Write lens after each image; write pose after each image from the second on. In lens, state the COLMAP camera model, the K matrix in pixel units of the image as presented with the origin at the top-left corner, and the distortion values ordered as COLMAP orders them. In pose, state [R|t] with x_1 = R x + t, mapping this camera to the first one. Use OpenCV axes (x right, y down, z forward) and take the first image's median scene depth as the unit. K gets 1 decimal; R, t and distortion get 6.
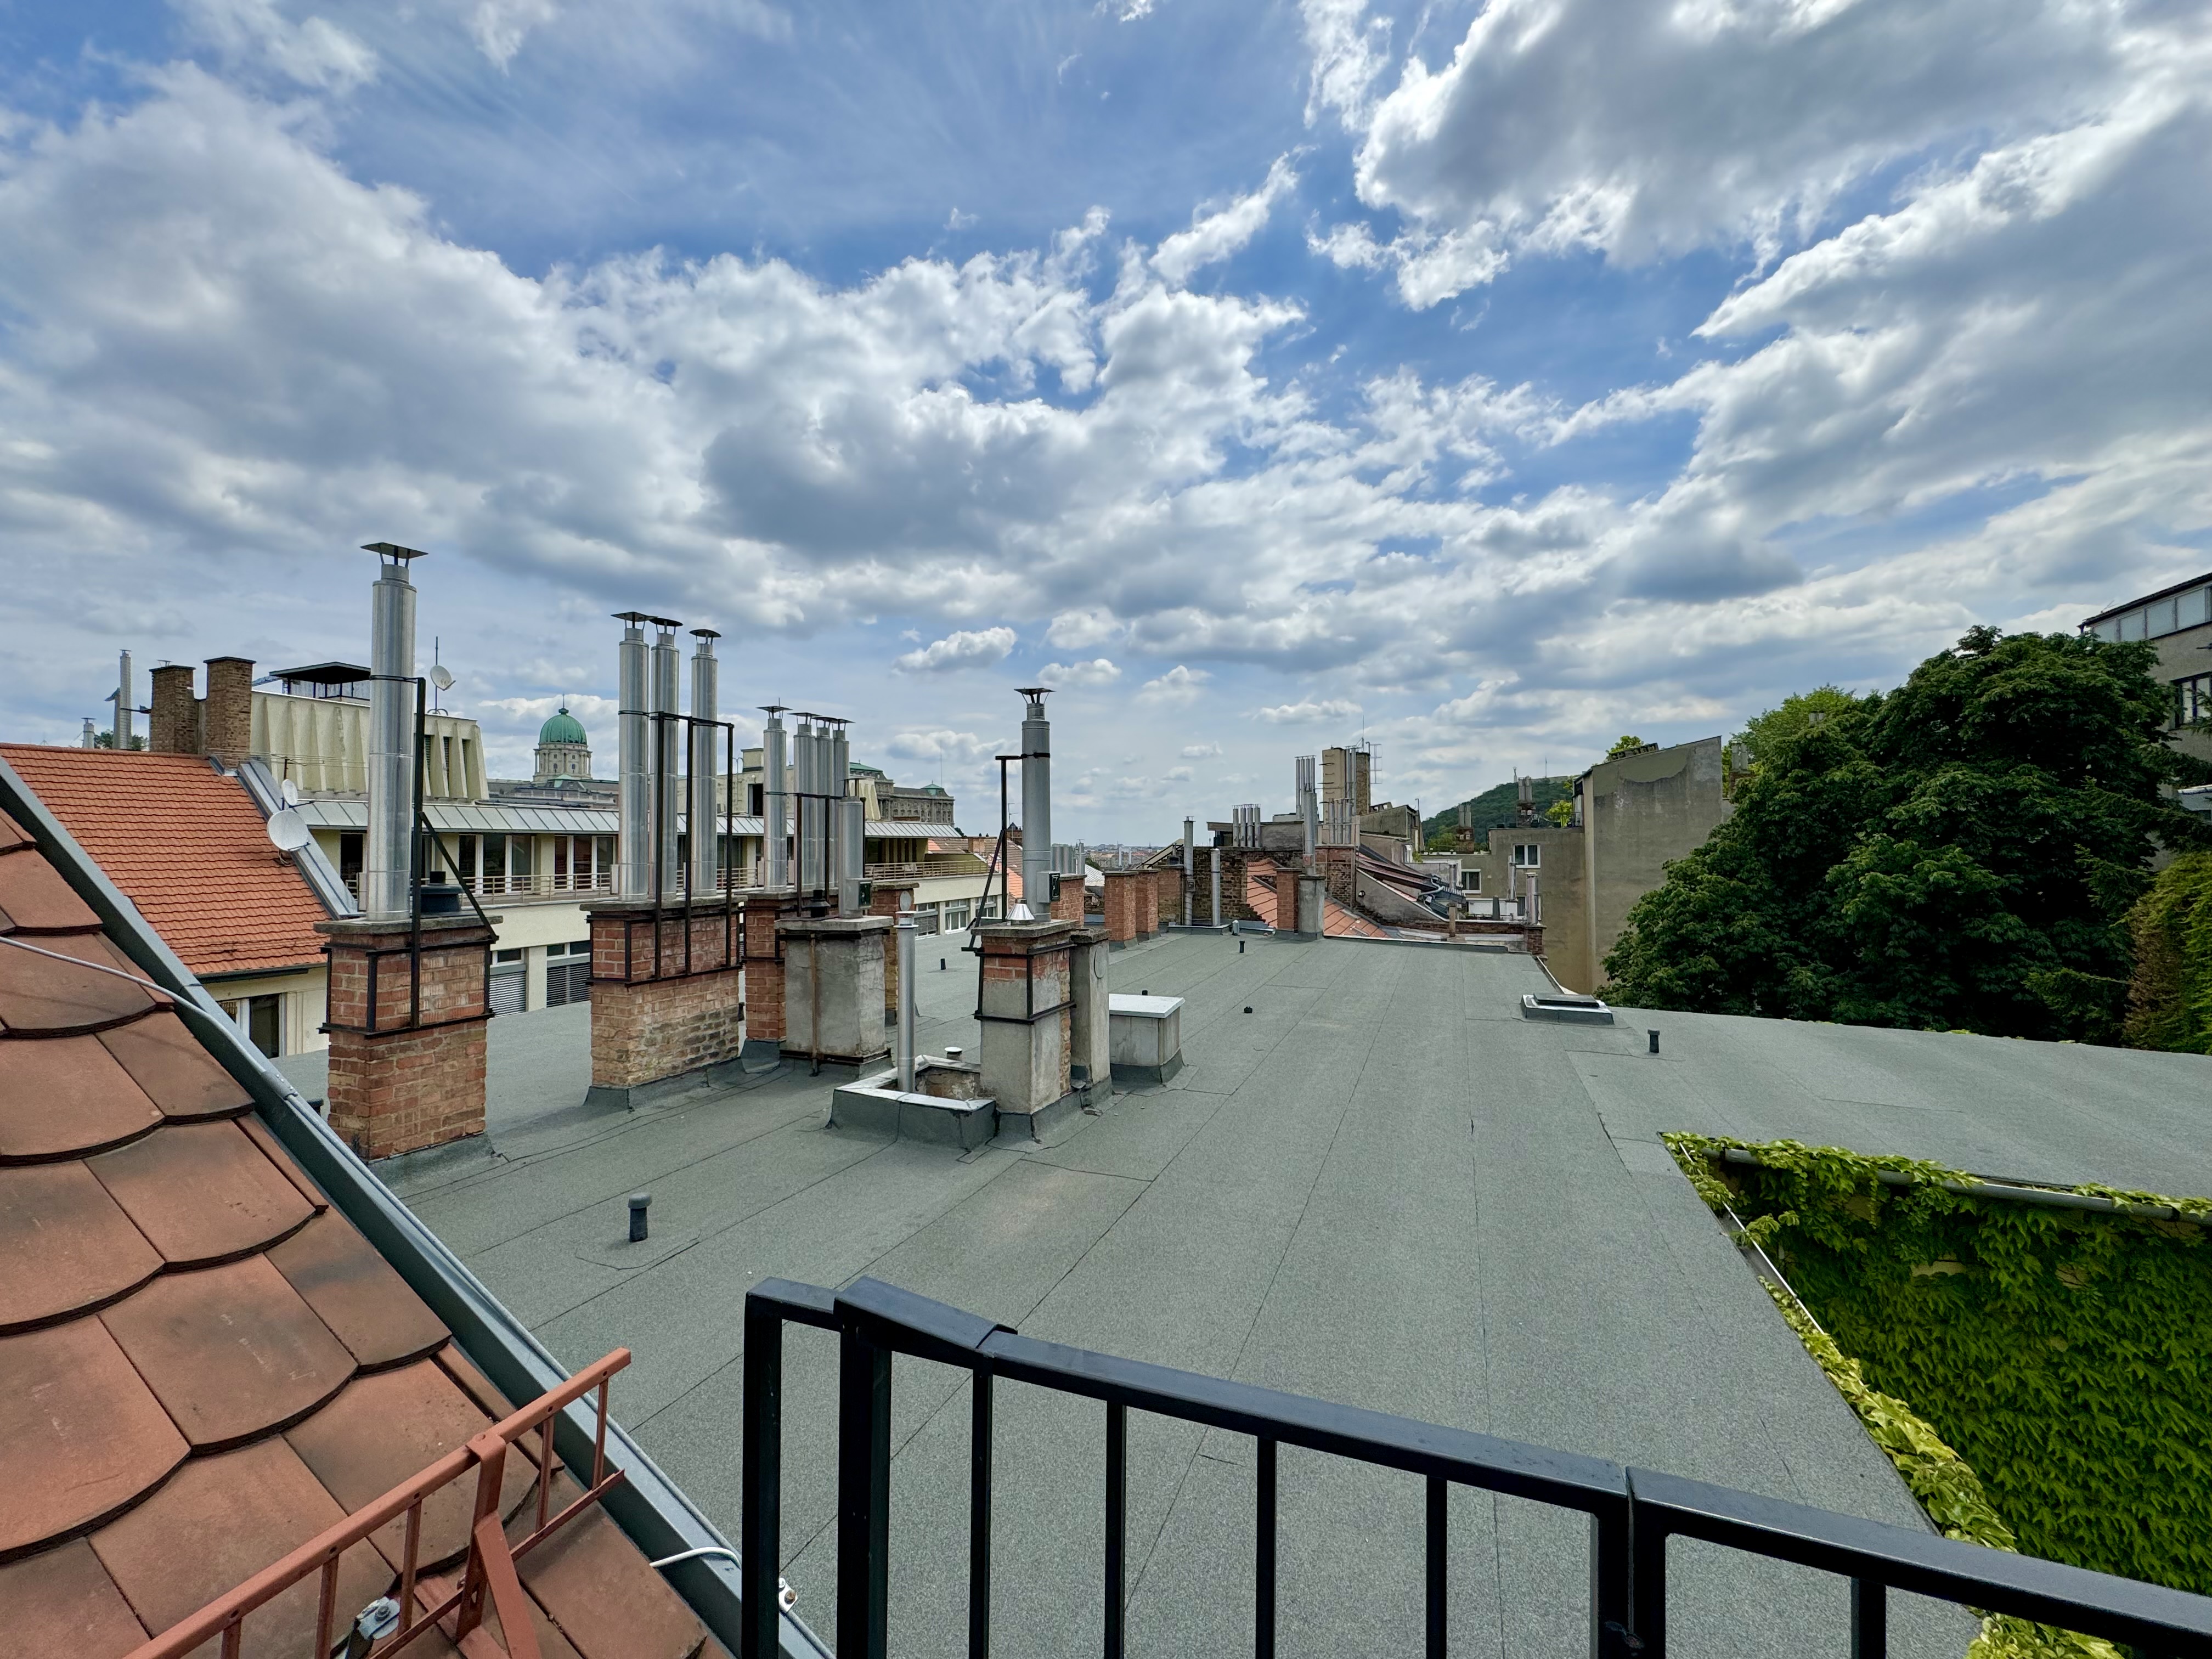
lens RADIAL K [[883.0, 0, 1103.3], [0, 883.0, 827.0], [0, 0, 1]] dist [-0.003926, 0.000686]
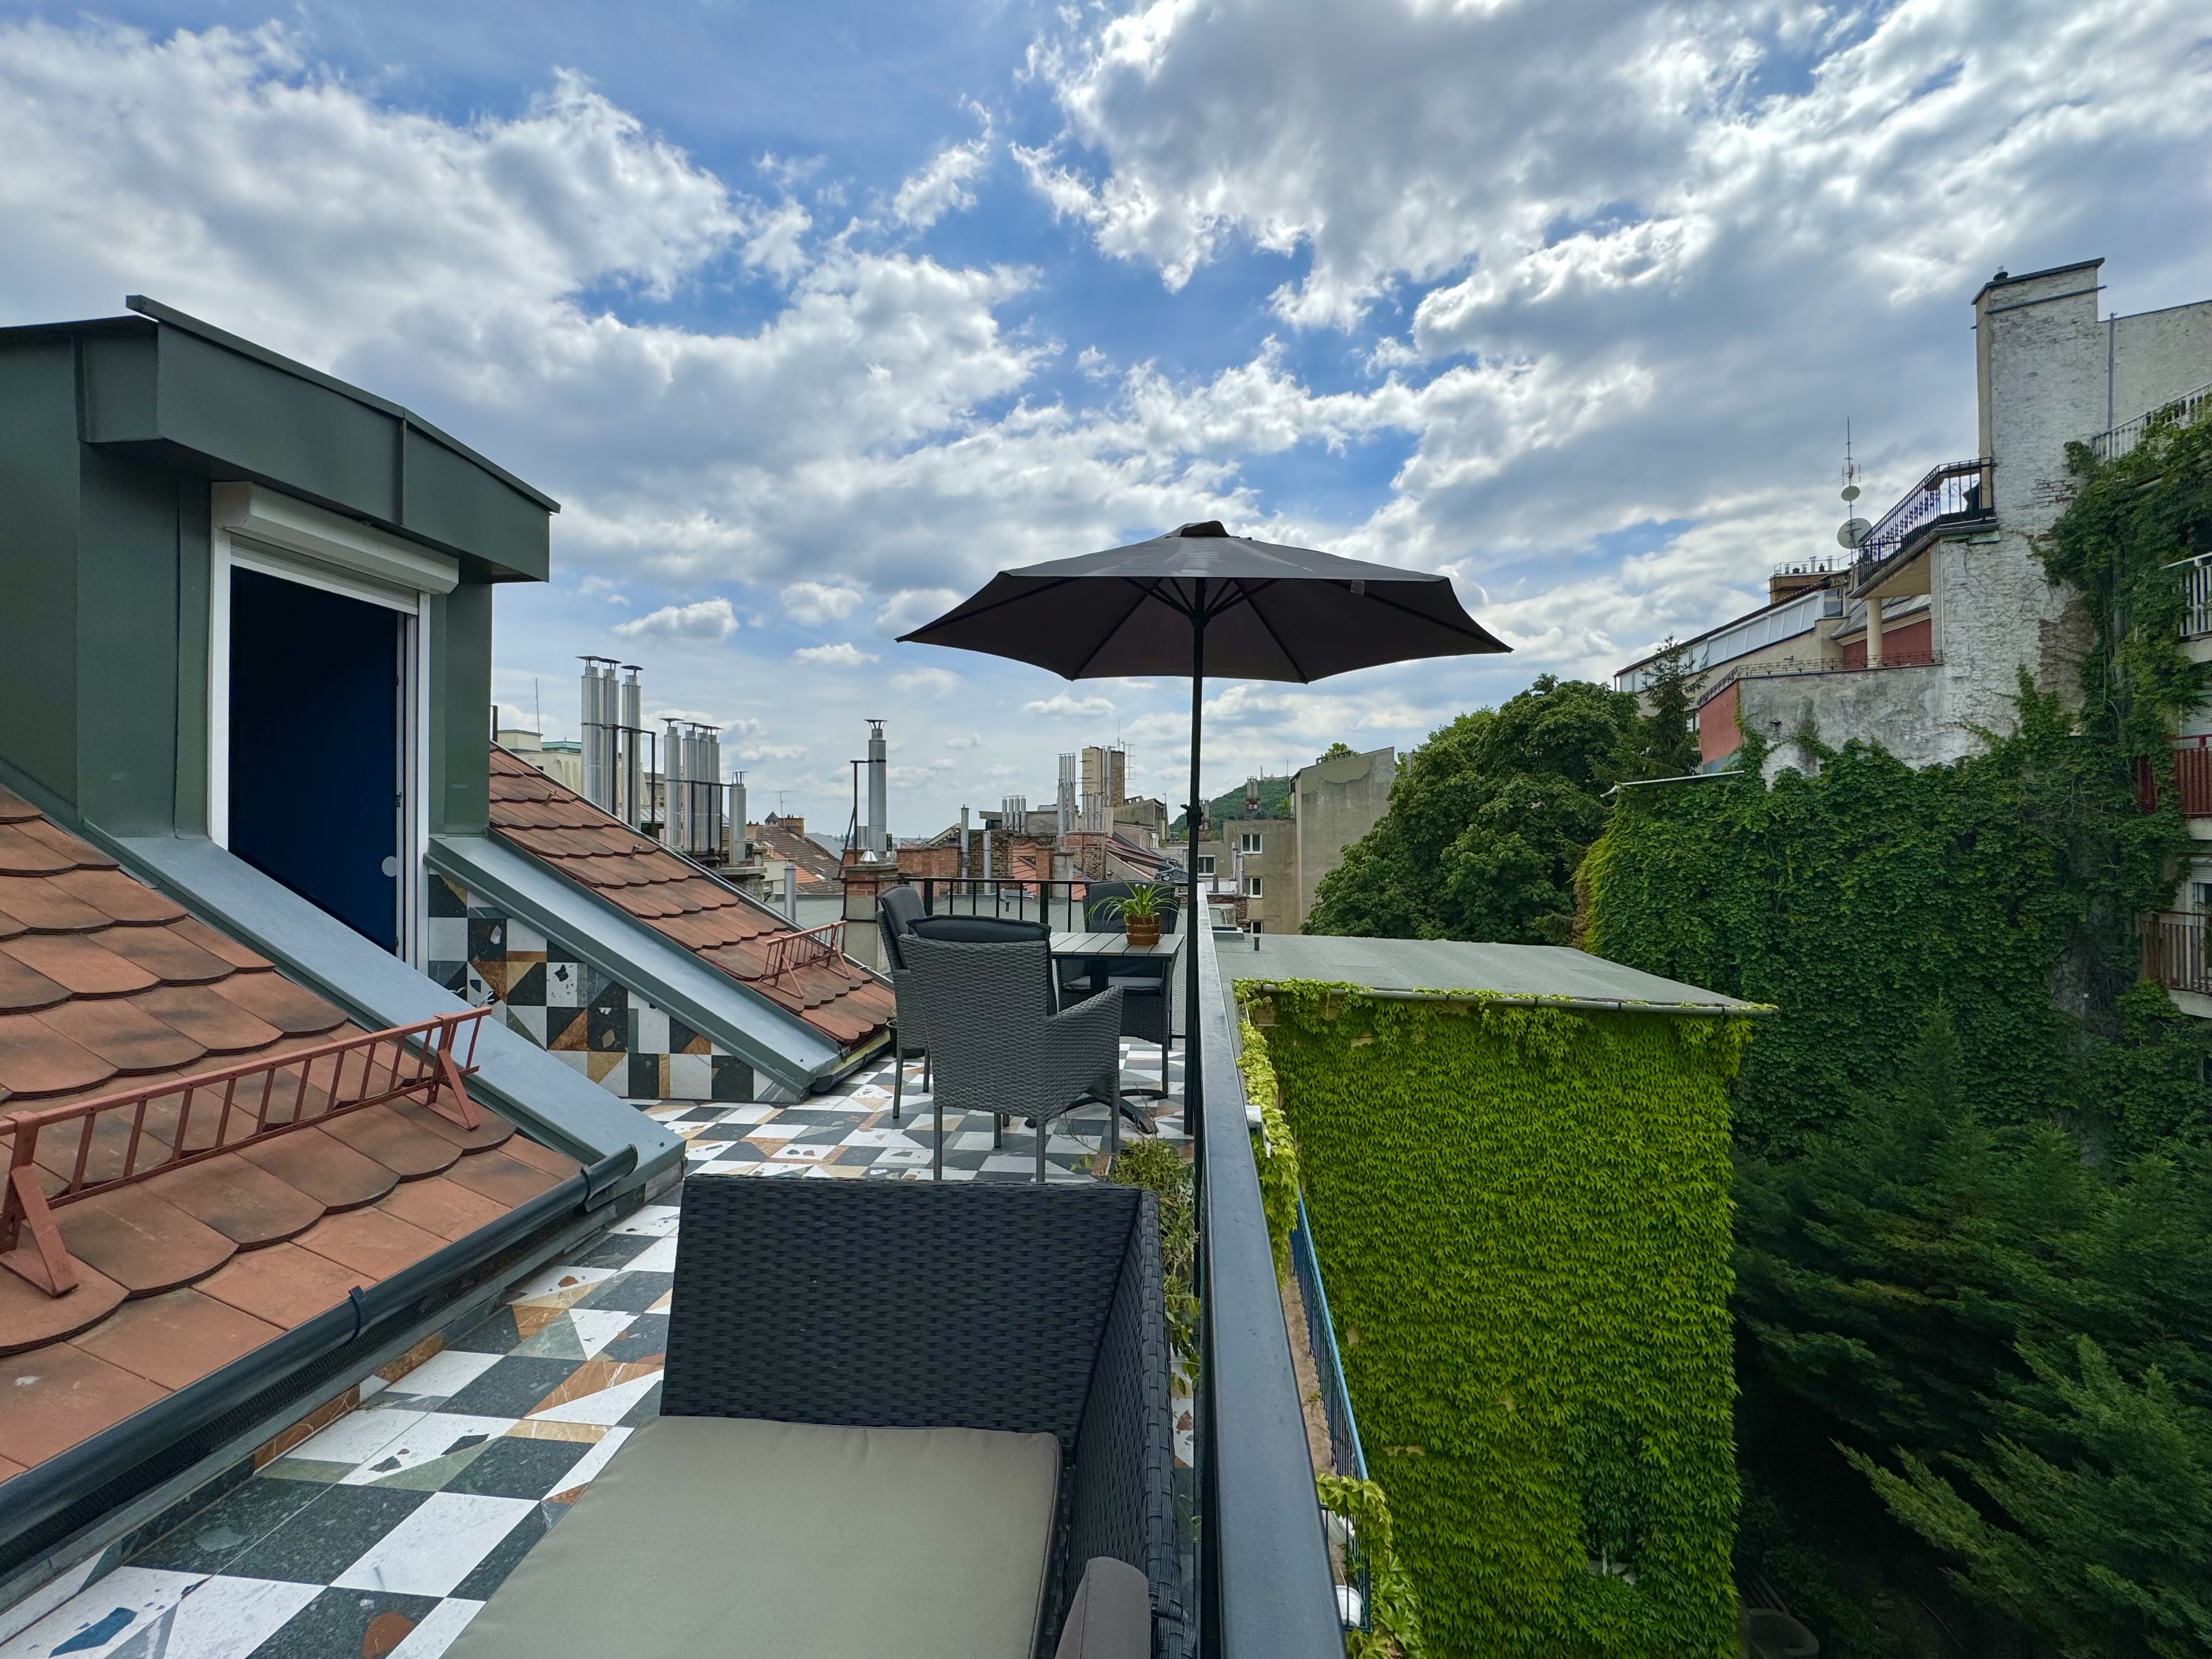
lens RADIAL K [[883.0, 0, 1103.2], [0, 883.0, 830.4], [0, 0, 1]] dist [-0.003926, 0.000686]
pose [[0.966630, 0.005970, 0.256107, -0.027421], [-0.009484, 0.999877, 0.012488, 0.006567], [-0.256001, -0.014500, 0.966568, -0.202970]]
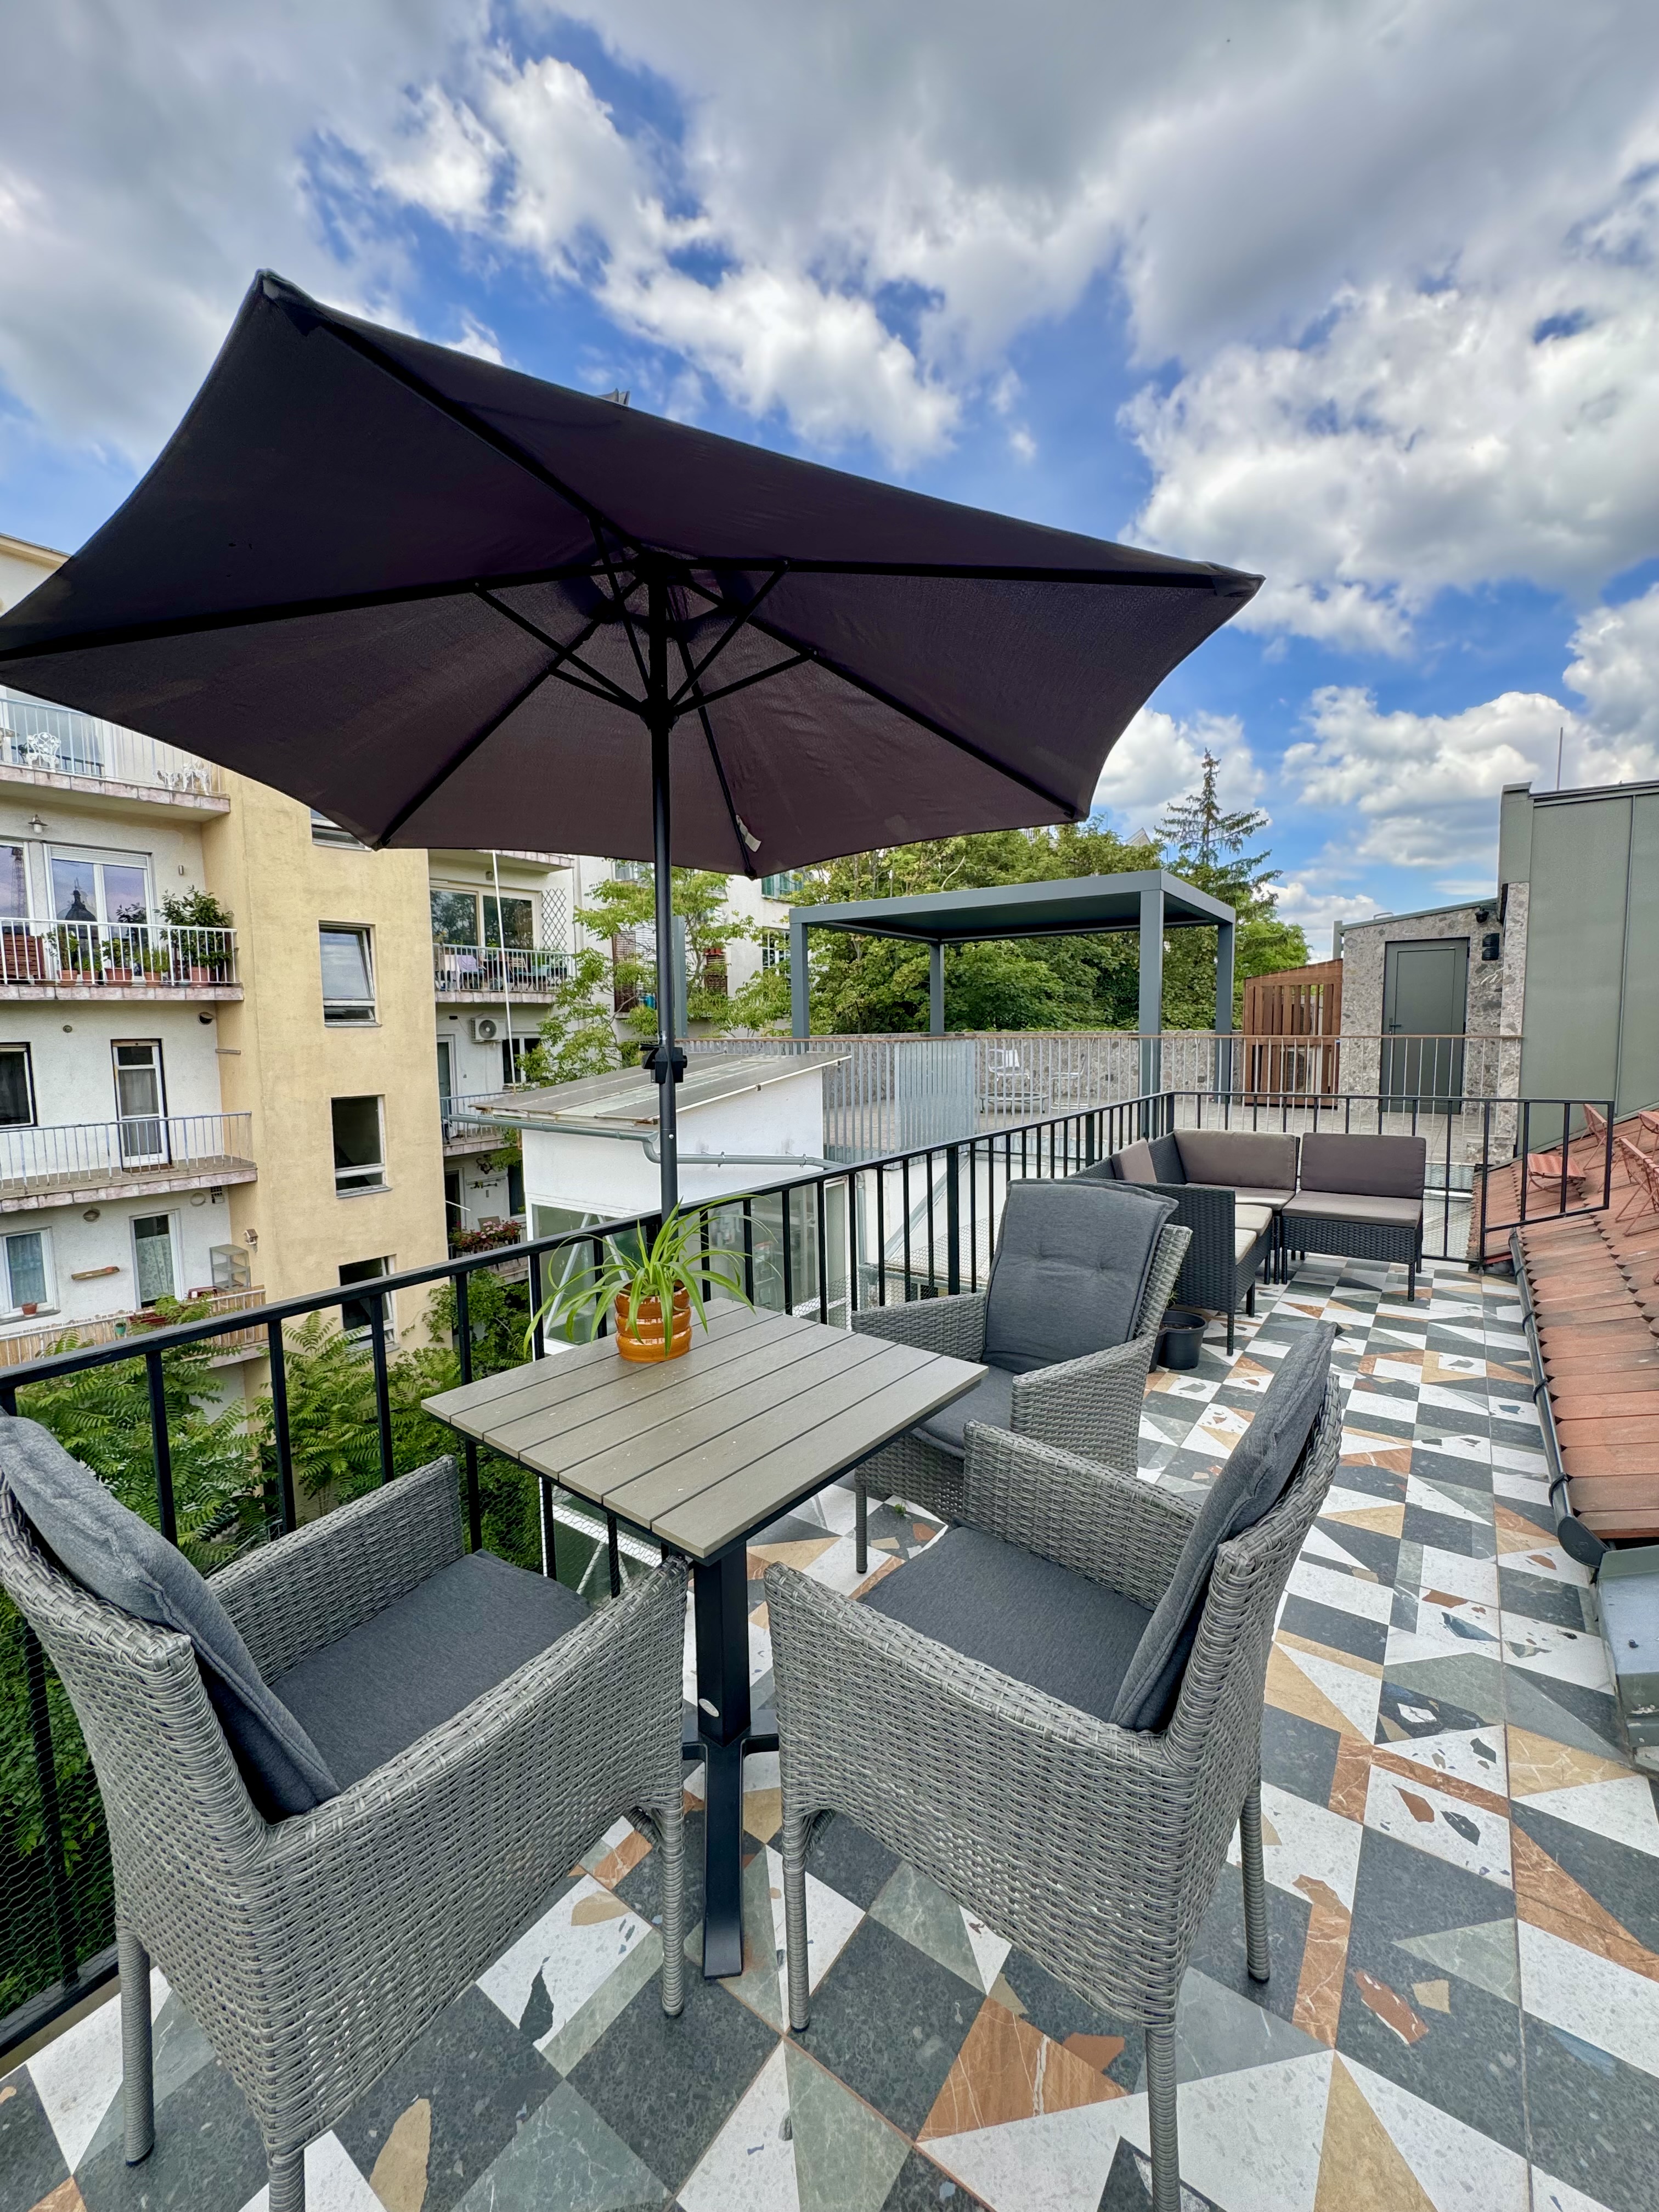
lens RADIAL K [[883.0, 0, 831.2], [0, 883.0, 1100.7], [0, 0, 1]] dist [-0.003926, 0.000686]
pose [[-0.965718, -0.002760, 0.259577, -0.009904], [0.013010, 0.998172, 0.059017, 0.004451], [-0.259266, 0.060371, -0.963917, 0.039077]]
